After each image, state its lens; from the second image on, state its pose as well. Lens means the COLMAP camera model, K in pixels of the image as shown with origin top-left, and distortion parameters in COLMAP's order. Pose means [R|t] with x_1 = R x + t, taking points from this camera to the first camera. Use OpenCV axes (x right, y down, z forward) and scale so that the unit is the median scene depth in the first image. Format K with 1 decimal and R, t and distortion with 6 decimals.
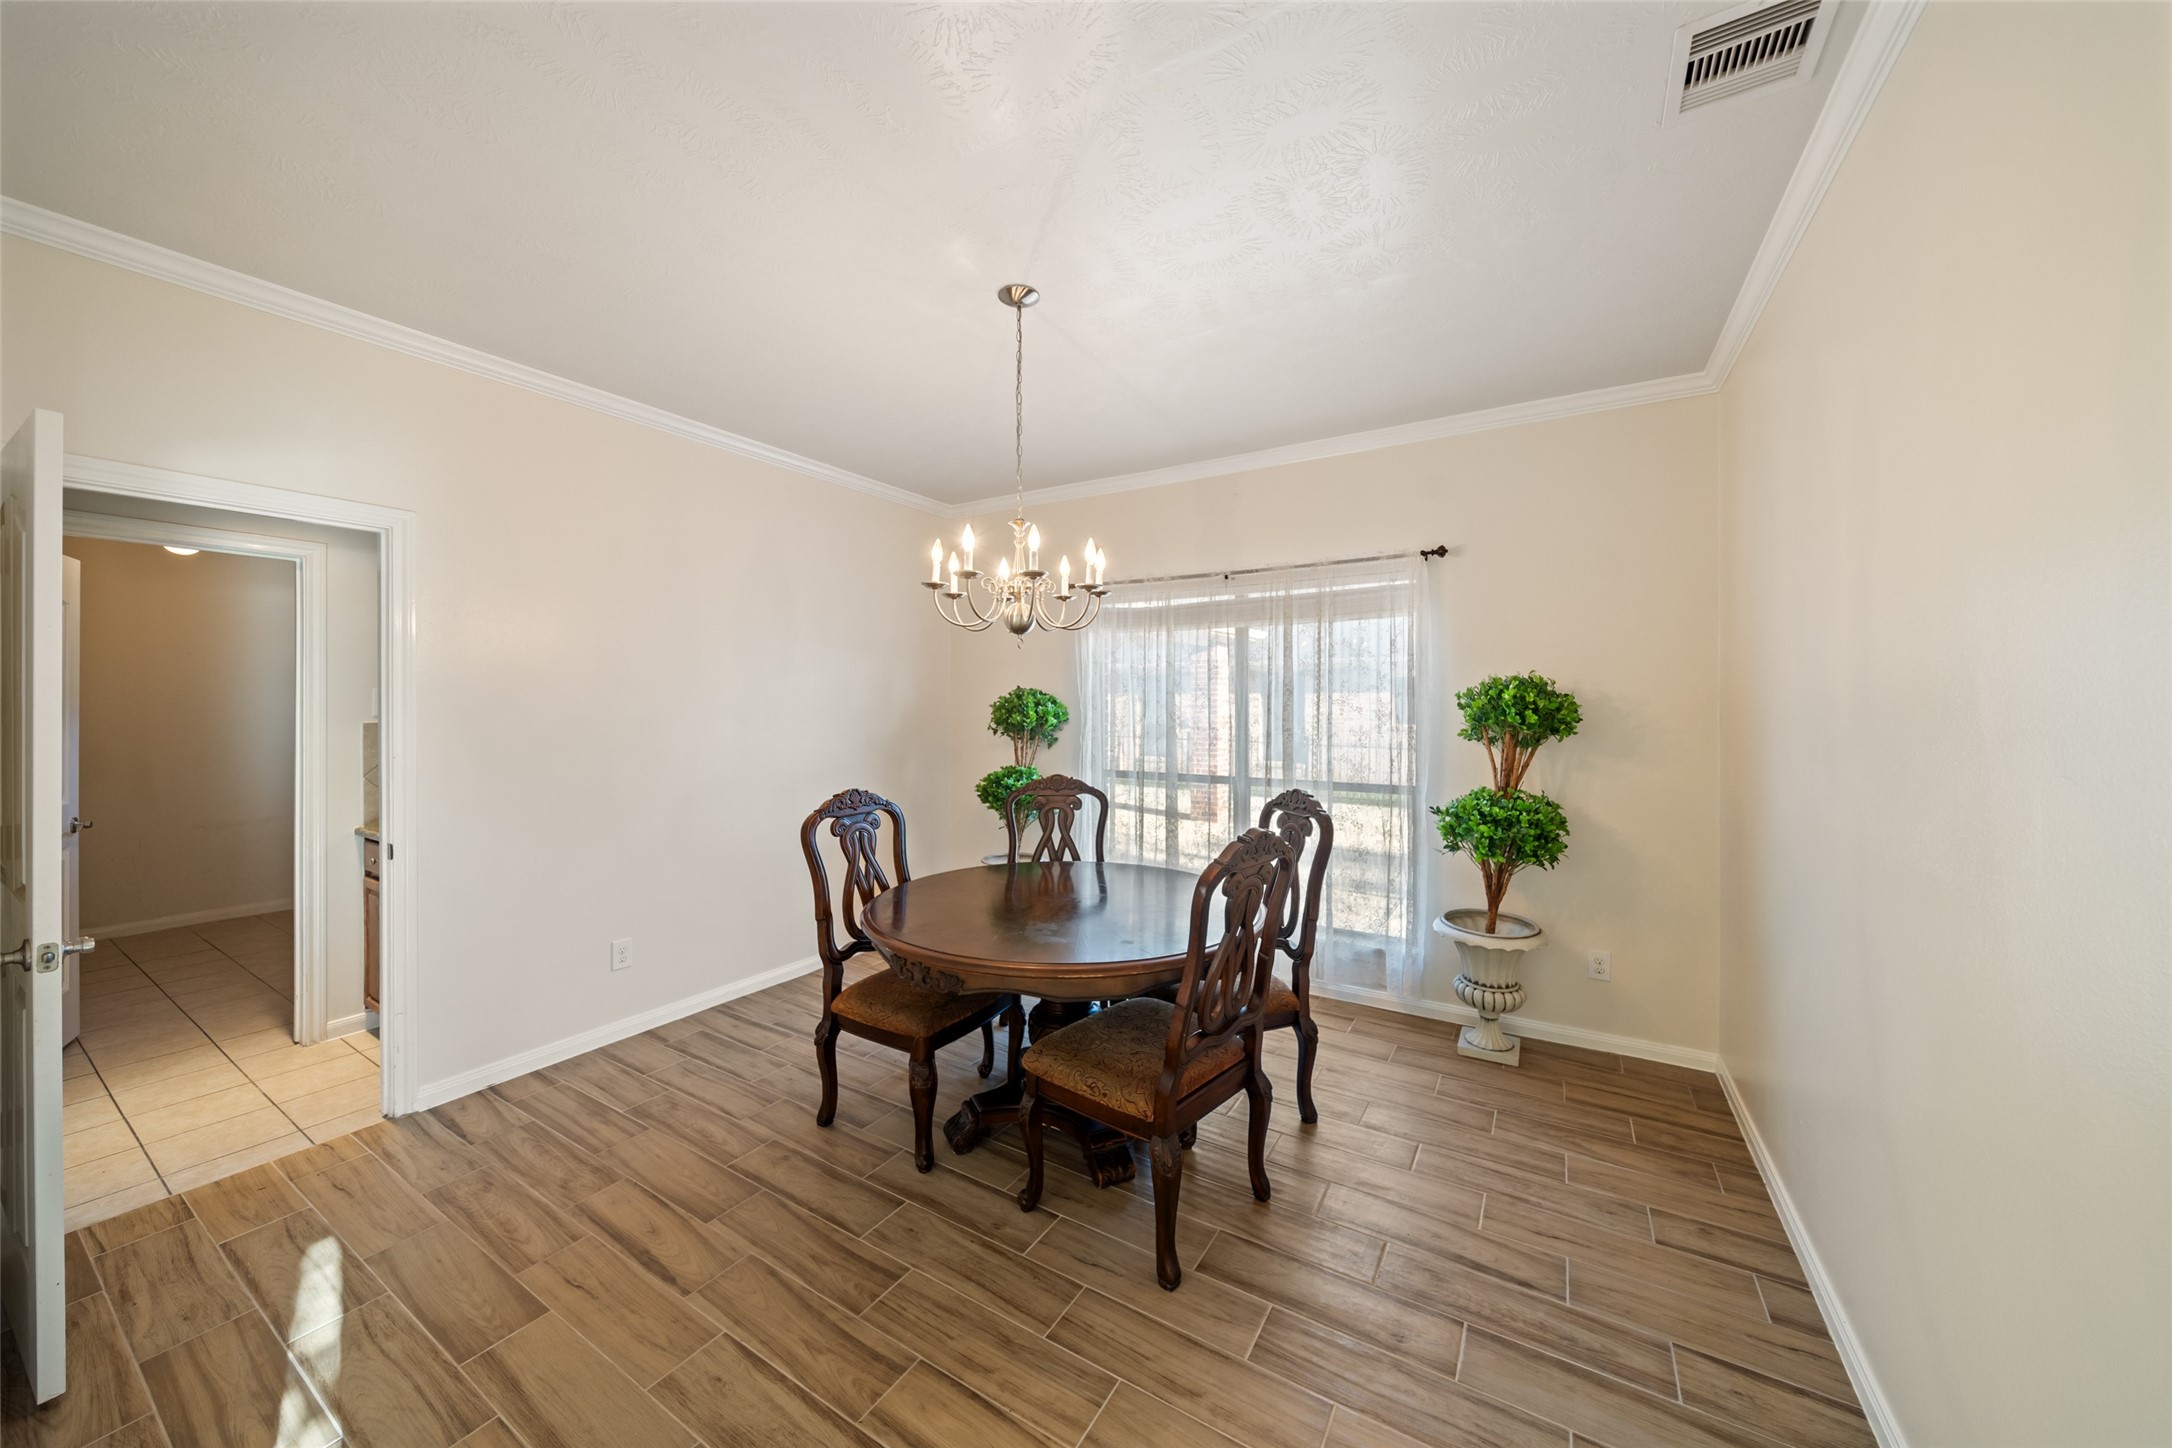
lens RADIAL K [[752.5, 0, 1083.2], [0, 752.5, 690.0], [0, 0, 1]] dist [-0.001963, -0.000134]
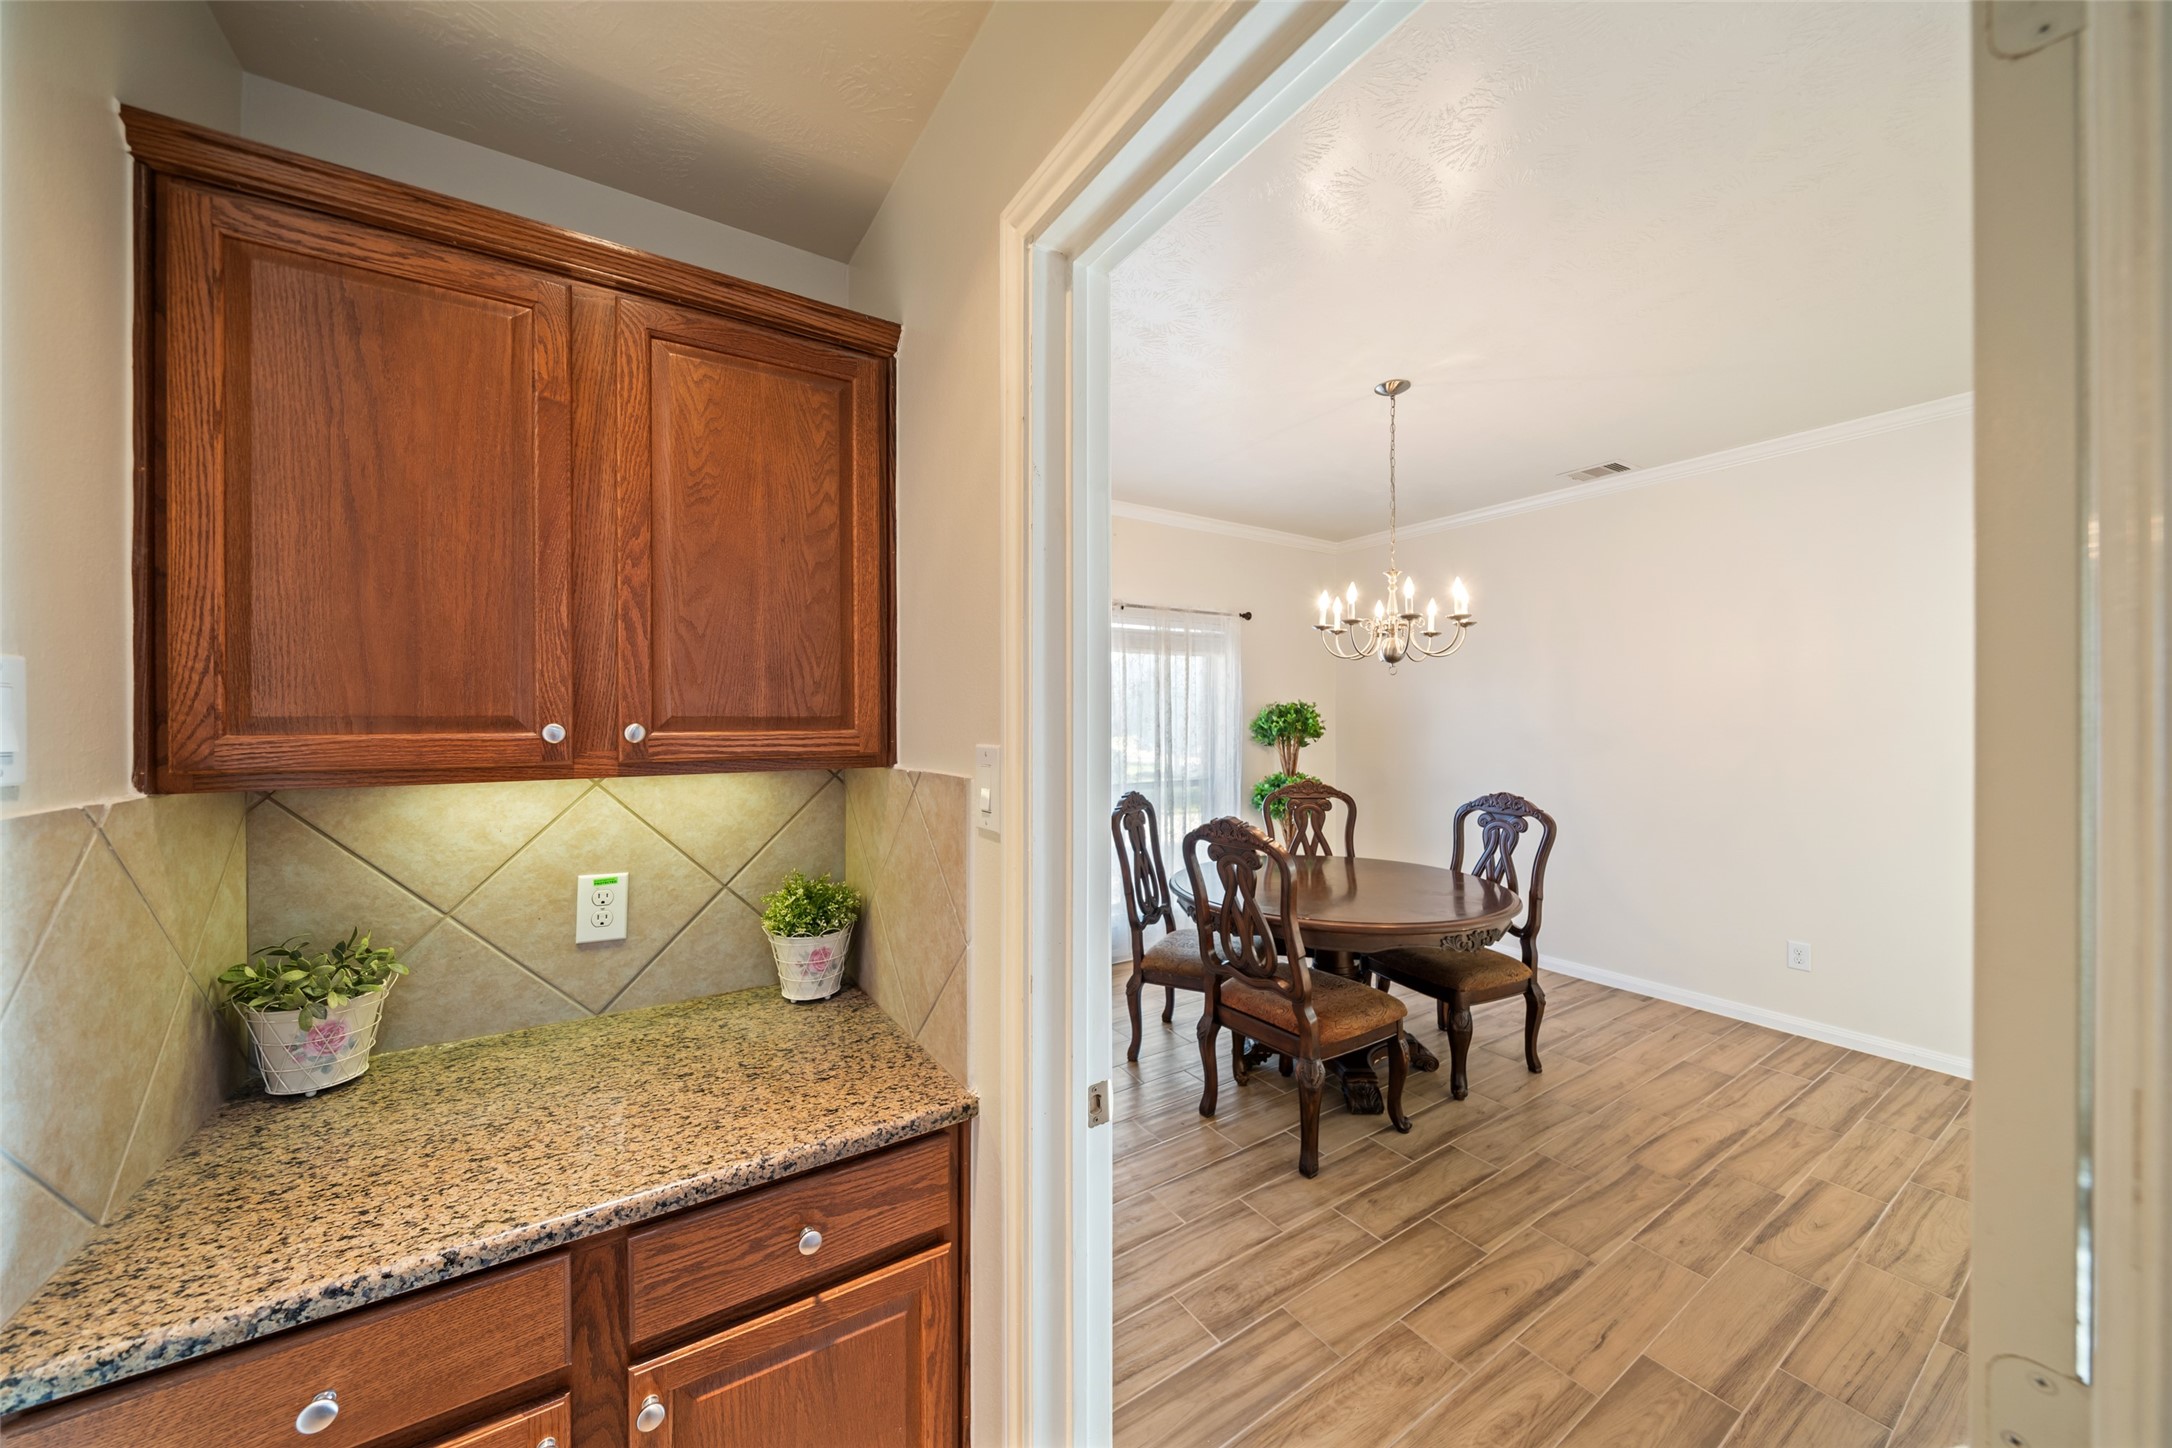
lens RADIAL K [[752.5, 0, 1086.1], [0, 752.5, 725.3], [0, 0, 1]] dist [-0.001963, -0.000134]
pose [[0.430513, -0.012435, 0.902499, -1.403319], [-0.010973, 0.999759, 0.019010, 0.007317], [-0.902517, -0.018087, 0.430273, 0.931365]]
